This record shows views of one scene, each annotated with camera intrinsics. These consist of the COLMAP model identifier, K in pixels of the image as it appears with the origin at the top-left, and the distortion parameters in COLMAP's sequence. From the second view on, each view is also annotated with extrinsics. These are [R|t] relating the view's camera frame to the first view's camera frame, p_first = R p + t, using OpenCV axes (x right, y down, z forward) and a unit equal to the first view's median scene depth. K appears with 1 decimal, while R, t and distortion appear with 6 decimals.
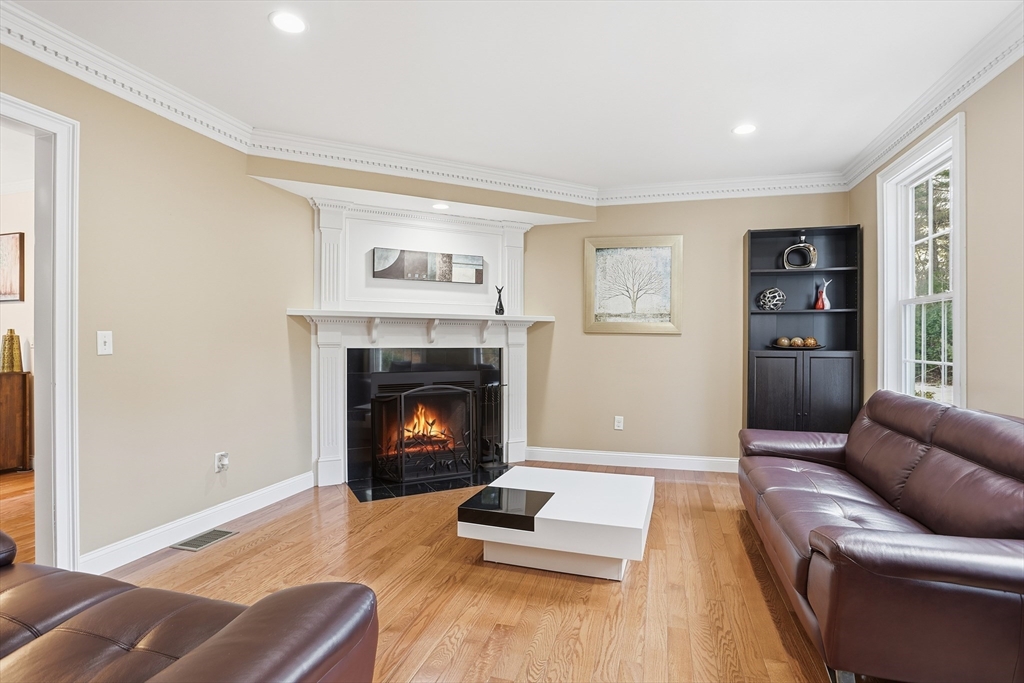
lens RADIAL K [[503.8, 0, 508.8], [0, 503.8, 342.4], [0, 0, 1]] dist [-0.051542, 0.015278]
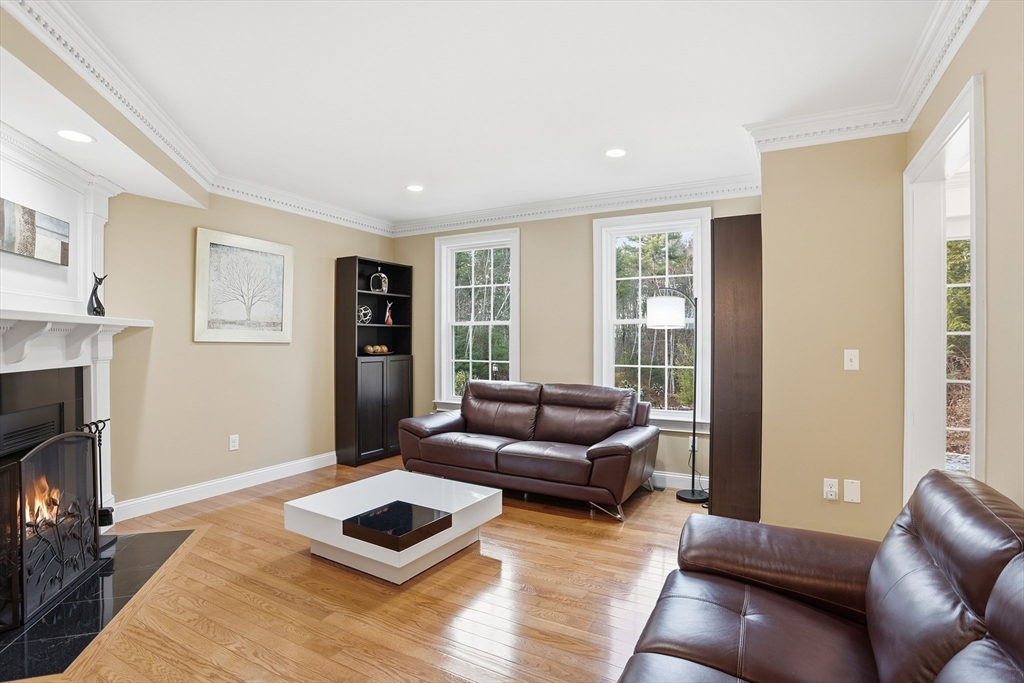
lens RADIAL K [[503.8, 0, 509.8], [0, 503.8, 344.4], [0, 0, 1]] dist [-0.051542, 0.015278]
pose [[0.220126, -0.012530, 0.975391, -0.559714], [0.001059, 0.999920, 0.012606, -0.026586], [-0.975471, -0.001742, 0.220121, 0.342197]]
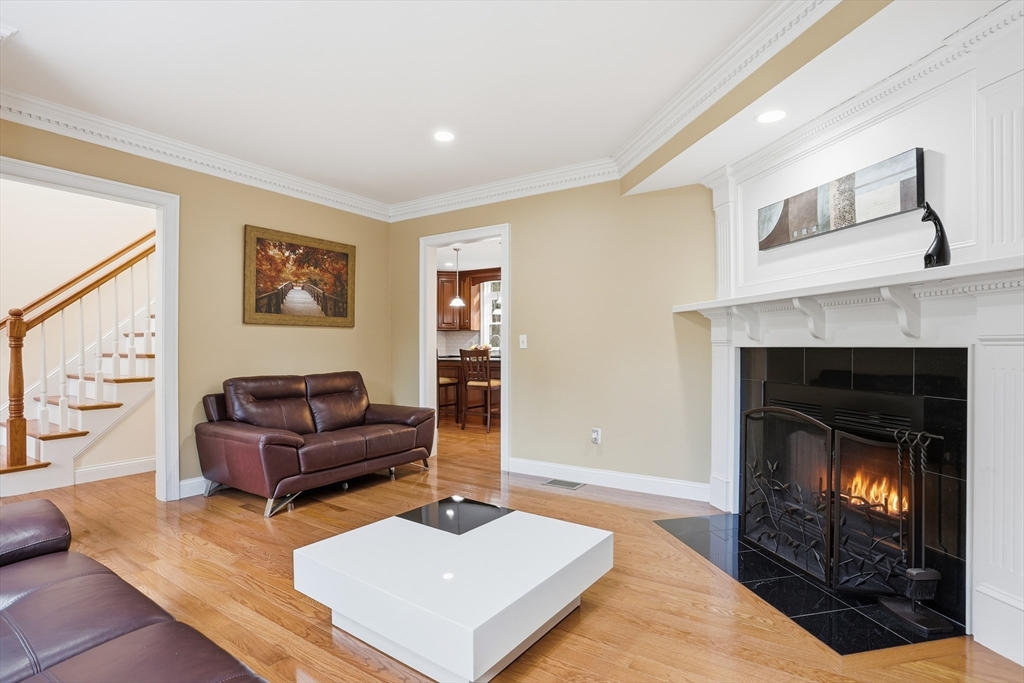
lens RADIAL K [[503.8, 0, 512.1], [0, 503.8, 341.0], [0, 0, 1]] dist [-0.051542, 0.015278]
pose [[-0.280823, -0.010430, -0.959703, 0.505532], [0.002148, 0.999932, -0.011496, 0.010224], [0.959757, -0.005289, -0.280781, 0.815561]]
